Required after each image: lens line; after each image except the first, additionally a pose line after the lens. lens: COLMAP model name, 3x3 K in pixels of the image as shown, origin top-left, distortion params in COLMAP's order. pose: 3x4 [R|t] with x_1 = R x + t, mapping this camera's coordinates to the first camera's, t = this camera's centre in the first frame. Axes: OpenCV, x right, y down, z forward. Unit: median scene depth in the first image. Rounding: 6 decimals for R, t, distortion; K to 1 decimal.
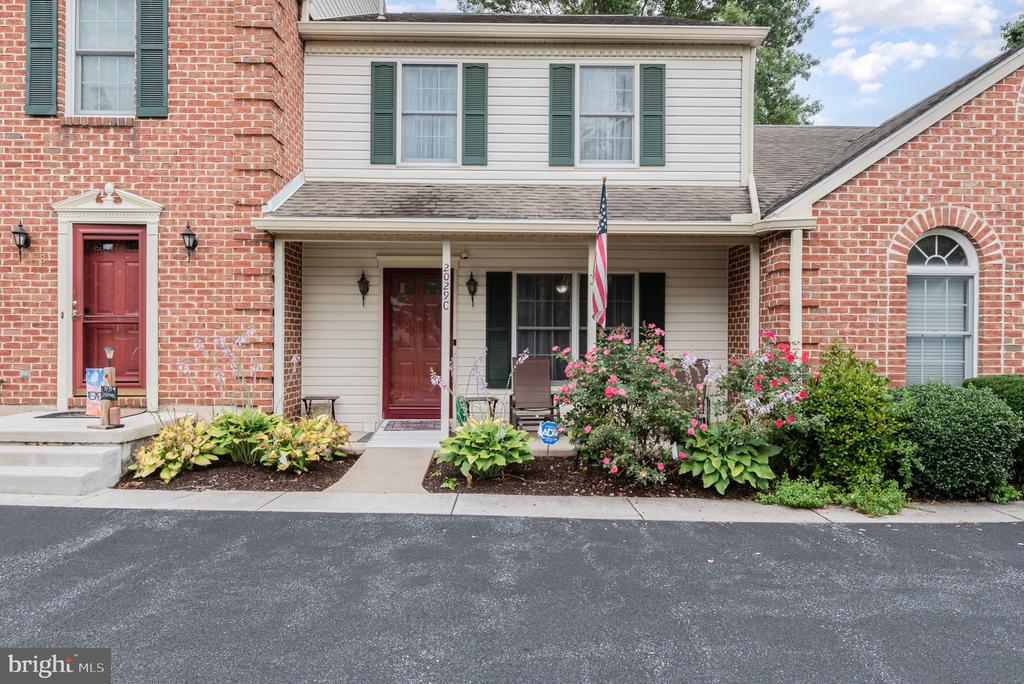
lens RADIAL K [[685.1, 0, 512.9], [0, 685.1, 343.4], [0, 0, 1]] dist [0.003813, -0.000731]
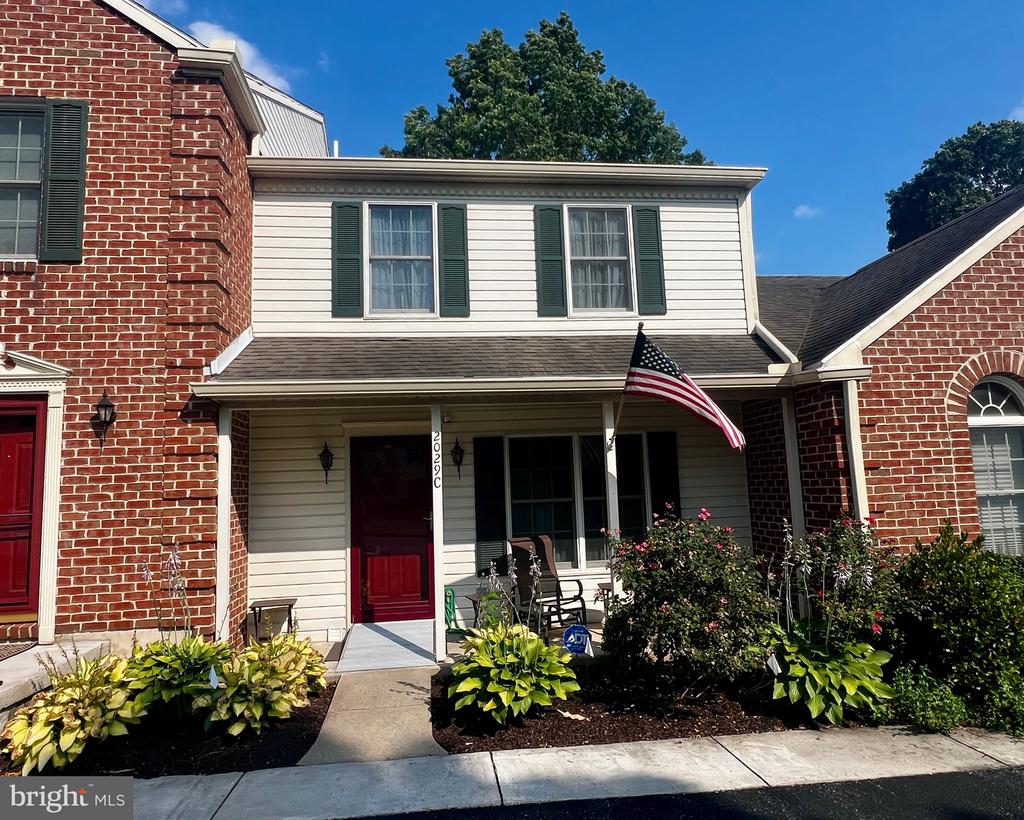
lens RADIAL K [[665.9, 0, 510.0], [0, 665.9, 410.6], [0, 0, 1]] dist [-0.000355, -0.002327]
pose [[0.993131, -0.030022, 0.113087, -0.100941], [0.043965, 0.991445, -0.122897, -0.039698], [-0.108429, 0.127025, 0.985955, 0.203960]]
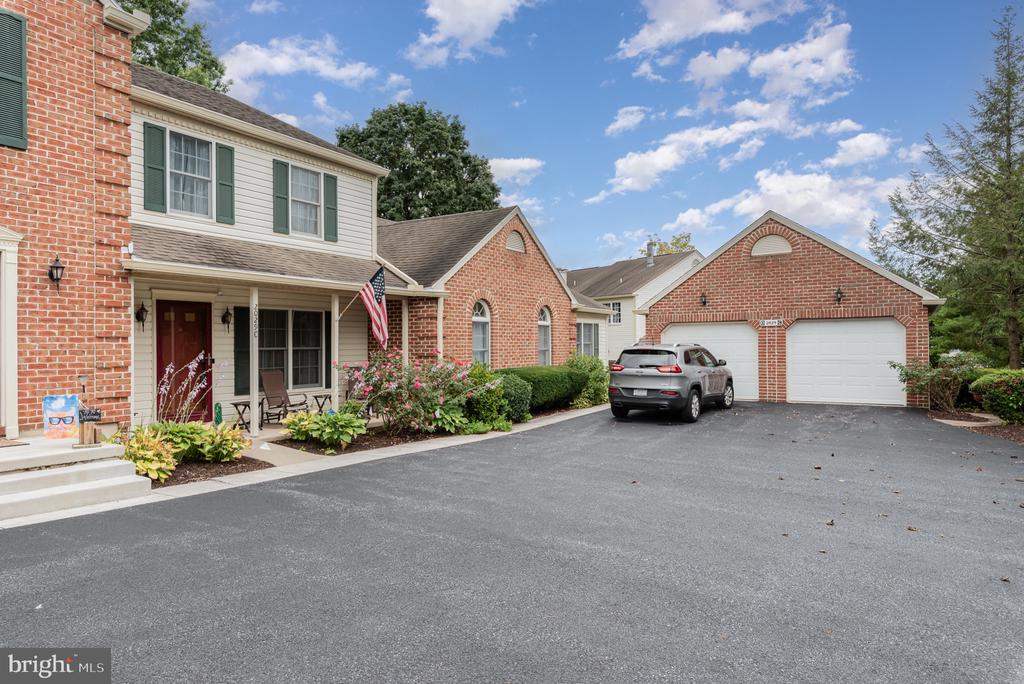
lens RADIAL K [[642.5, 0, 511.1], [0, 642.5, 346.1], [0, 0, 1]] dist [0.004215, 0.000752]
pose [[0.544140, -0.010131, 0.838933, -0.915991], [0.014704, 0.999889, 0.002537, -0.028143], [-0.838866, 0.010955, 0.544228, -0.128561]]
